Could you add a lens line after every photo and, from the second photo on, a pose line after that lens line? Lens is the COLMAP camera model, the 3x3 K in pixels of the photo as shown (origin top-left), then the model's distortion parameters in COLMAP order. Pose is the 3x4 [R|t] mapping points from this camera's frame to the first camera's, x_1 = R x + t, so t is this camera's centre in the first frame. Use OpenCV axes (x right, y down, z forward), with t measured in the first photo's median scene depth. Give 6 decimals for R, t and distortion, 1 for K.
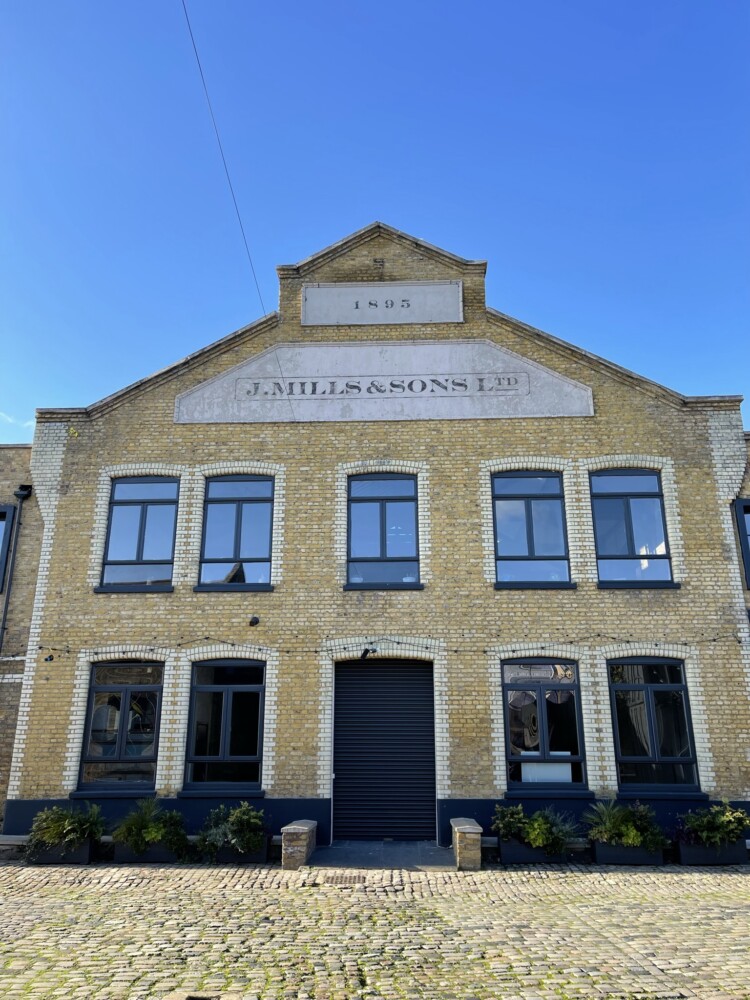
lens RADIAL K [[760.7, 0, 371.0], [0, 760.7, 501.6], [0, 0, 1]] dist [0.046330, -0.047270]
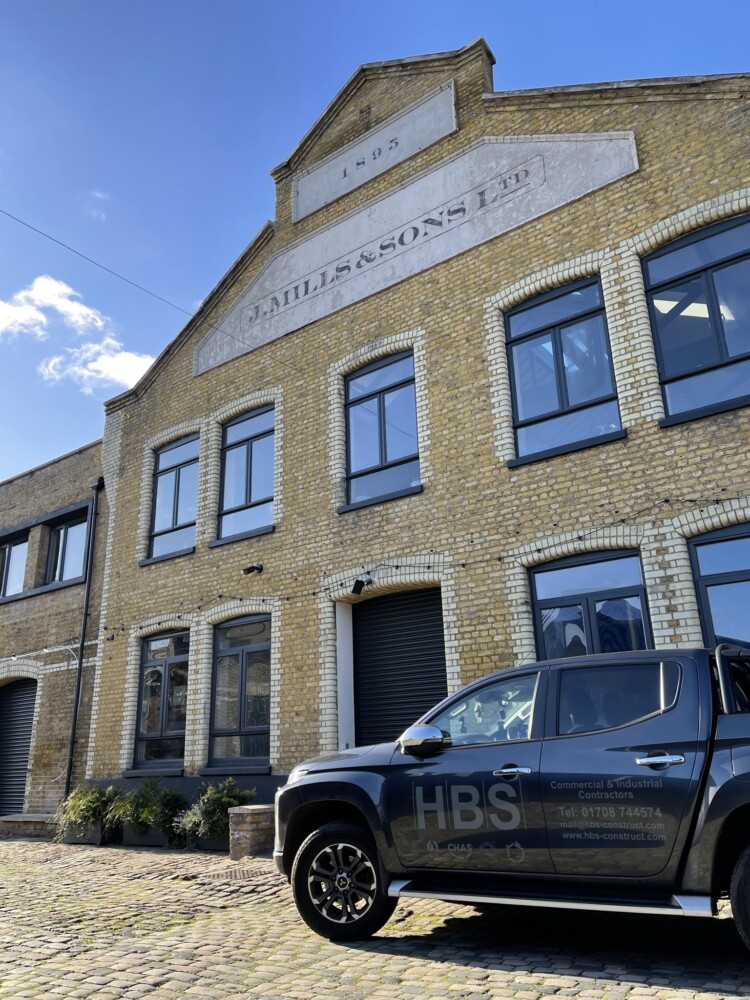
lens RADIAL K [[760.7, 0, 372.9], [0, 760.7, 502.3], [0, 0, 1]] dist [0.046330, -0.047270]
pose [[0.819466, -0.204691, -0.535329, 0.416143], [0.201440, 0.977319, -0.065336, 0.162201], [0.536561, -0.054296, 0.842113, 0.349388]]
